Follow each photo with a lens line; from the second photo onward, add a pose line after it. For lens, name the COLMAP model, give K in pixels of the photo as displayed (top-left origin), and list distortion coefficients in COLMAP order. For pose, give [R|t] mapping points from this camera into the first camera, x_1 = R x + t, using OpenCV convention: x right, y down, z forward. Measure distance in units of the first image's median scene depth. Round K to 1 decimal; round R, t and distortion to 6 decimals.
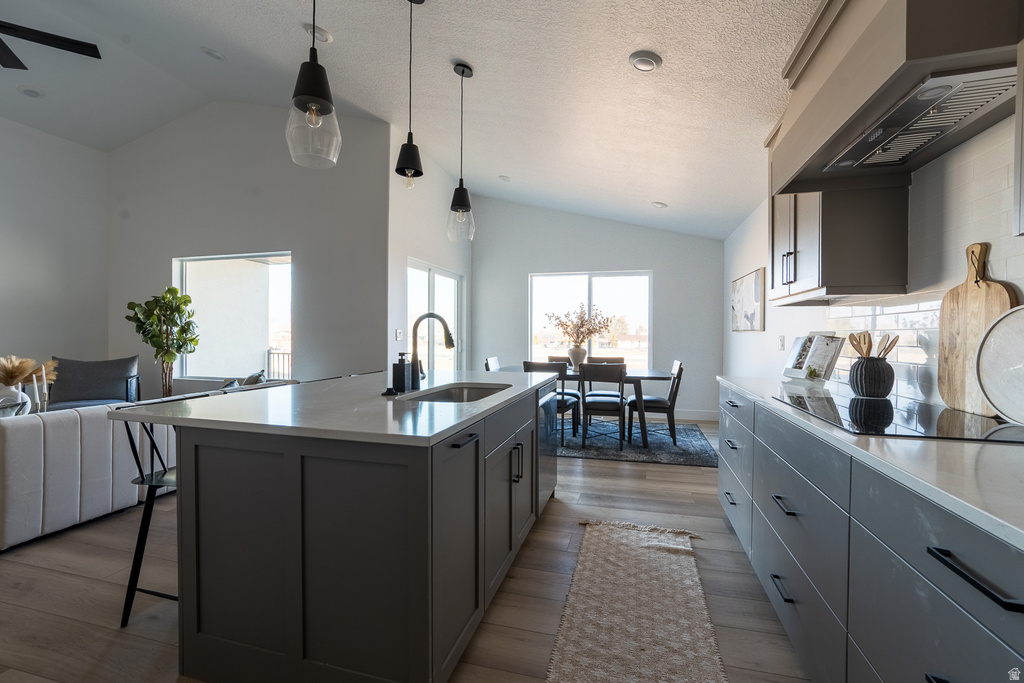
lens RADIAL K [[439.1, 0, 510.3], [0, 439.1, 338.0], [0, 0, 1]] dist [-0.013435, 0.000088]
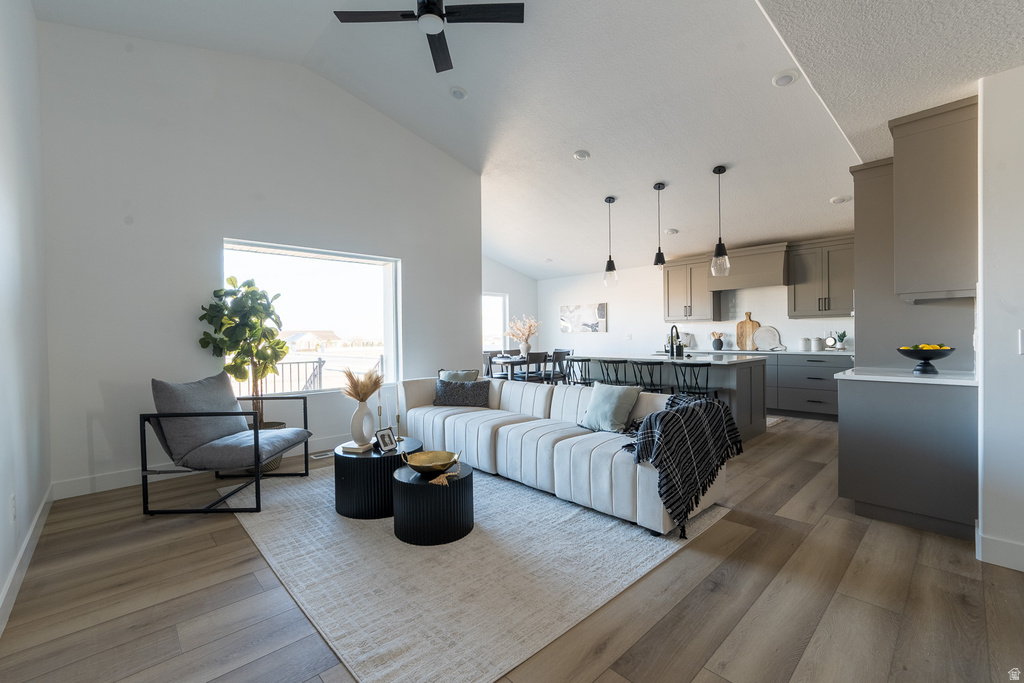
lens RADIAL K [[427.6, 0, 519.0], [0, 427.6, 340.7], [0, 0, 1]] dist [-0.013022, 0.000129]
pose [[0.510337, -0.023308, 0.859659, -2.551837], [0.023651, 0.999635, 0.013062, -0.019430], [-0.859649, 0.013666, 0.510702, 0.490002]]
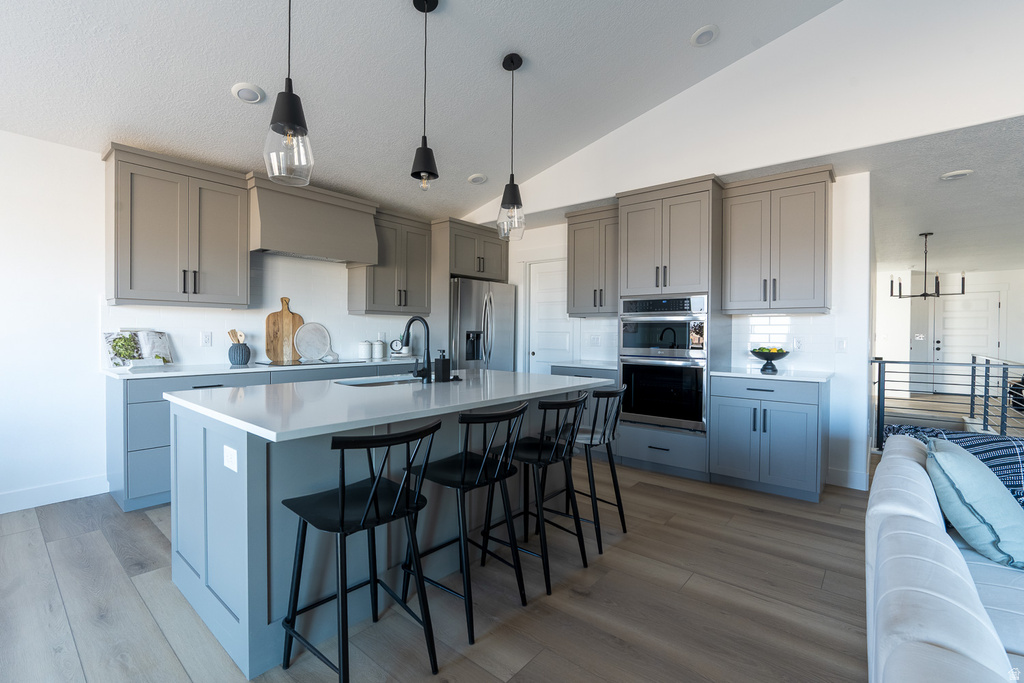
lens RADIAL K [[447.1, 0, 518.6], [0, 447.1, 339.2], [0, 0, 1]] dist [-0.019890, -0.000044]
pose [[-0.912277, -0.018985, 0.409133, -0.863542], [-0.009870, 0.999654, 0.024379, -0.024648], [-0.409454, 0.018202, -0.912149, 1.835190]]
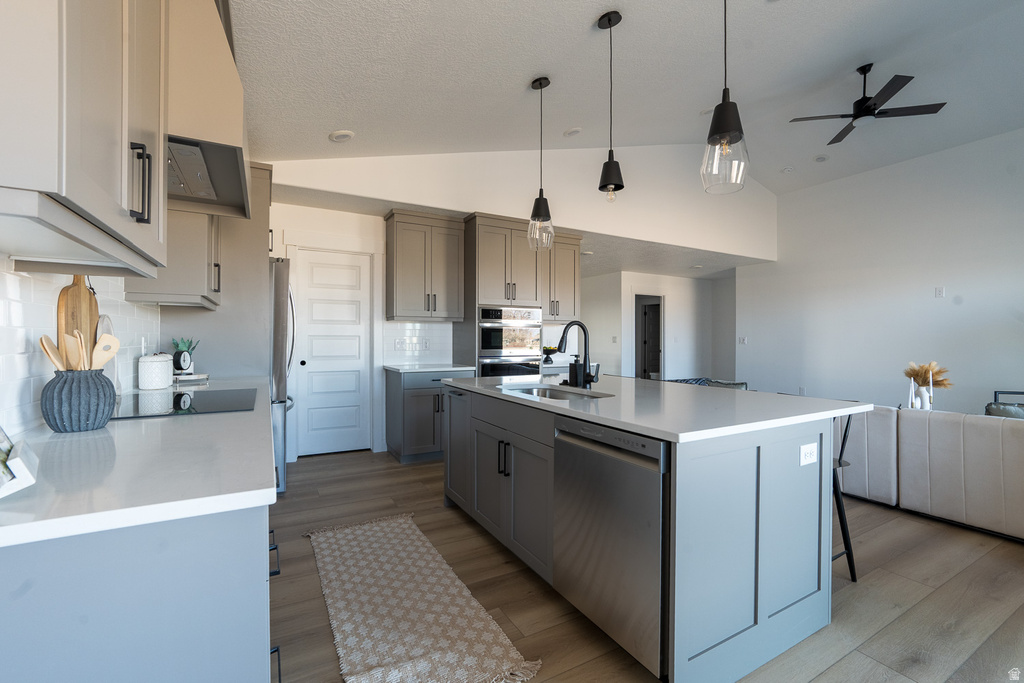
lens RADIAL K [[439.1, 0, 510.3], [0, 439.1, 338.0], [0, 0, 1]] dist [-0.013435, 0.000088]
pose [[-0.708235, -0.010707, -0.705896, 0.677135], [-0.017609, 0.999842, 0.002501, -0.012173], [0.705758, 0.014202, -0.708311, 1.557440]]
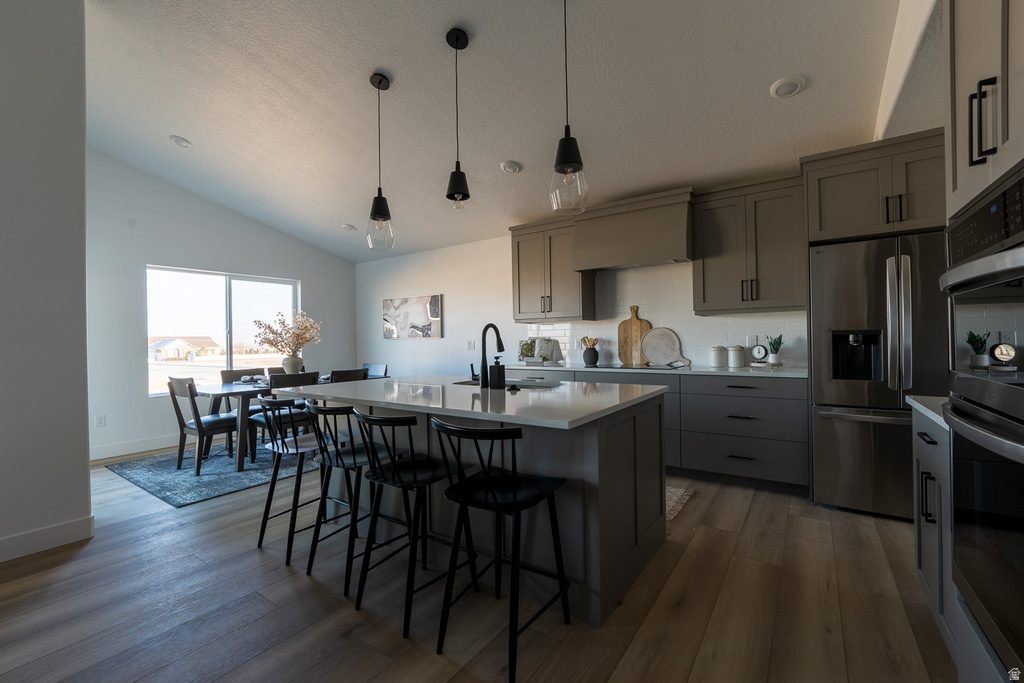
lens RADIAL K [[429.1, 0, 510.8], [0, 429.1, 340.3], [0, 0, 1]] dist [-0.013555, 0.000373]
pose [[0.331047, -0.013441, 0.943519, -1.224186], [0.027233, 0.999618, 0.004685, -0.012837], [-0.943221, 0.024144, 0.331287, 0.519612]]
